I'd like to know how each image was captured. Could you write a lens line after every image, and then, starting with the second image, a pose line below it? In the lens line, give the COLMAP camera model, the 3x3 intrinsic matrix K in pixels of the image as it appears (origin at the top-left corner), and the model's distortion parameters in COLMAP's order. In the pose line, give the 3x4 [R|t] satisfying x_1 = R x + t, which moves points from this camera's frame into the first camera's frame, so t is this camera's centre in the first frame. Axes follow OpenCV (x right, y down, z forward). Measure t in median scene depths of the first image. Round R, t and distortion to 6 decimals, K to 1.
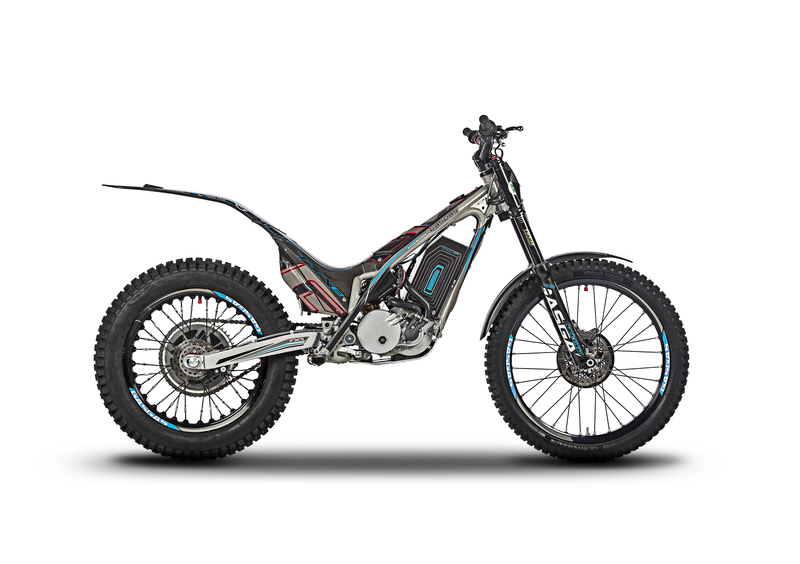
lens RADIAL K [[1730.4, 0, 400.0], [0, 1730.4, 282.0], [0, 0, 1]] dist [-0.101987, -0.146079]
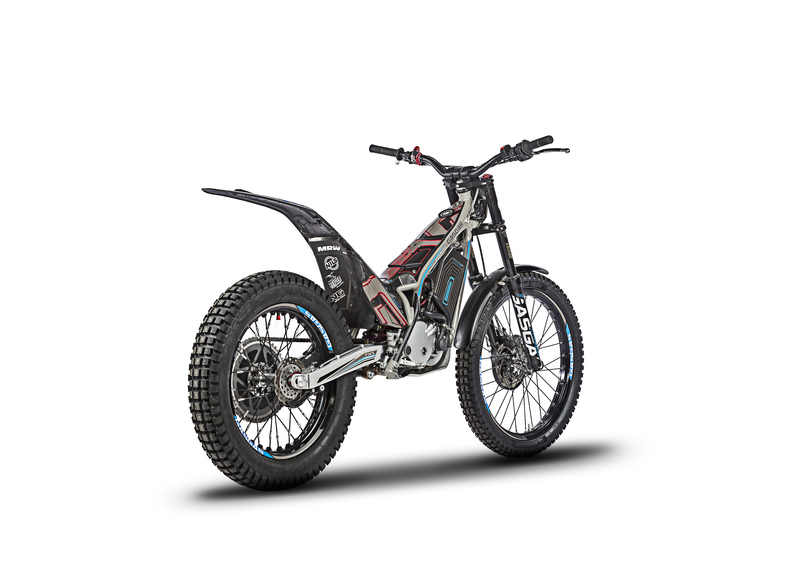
lens RADIAL K [[1730.4, 0, 400.0], [0, 1730.4, 282.0], [0, 0, 1]] dist [-0.101987, -0.146079]
pose [[0.683246, -0.009048, 0.730132, -0.749644], [0.039608, 0.998910, -0.024686, 0.017543], [-0.729113, 0.045786, 0.682860, 0.318177]]
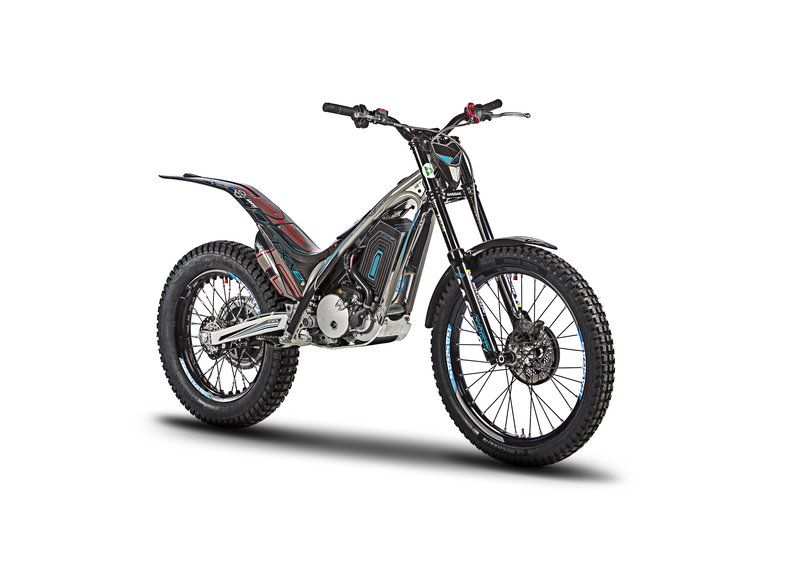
lens RADIAL K [[1730.4, 0, 400.0], [0, 1730.4, 282.0], [0, 0, 1]] dist [-0.101987, -0.146079]
pose [[0.710904, 0.026261, -0.702798, 0.718517], [0.009662, 0.998844, 0.047096, -0.038019], [0.703223, -0.040271, 0.709828, 0.311819]]
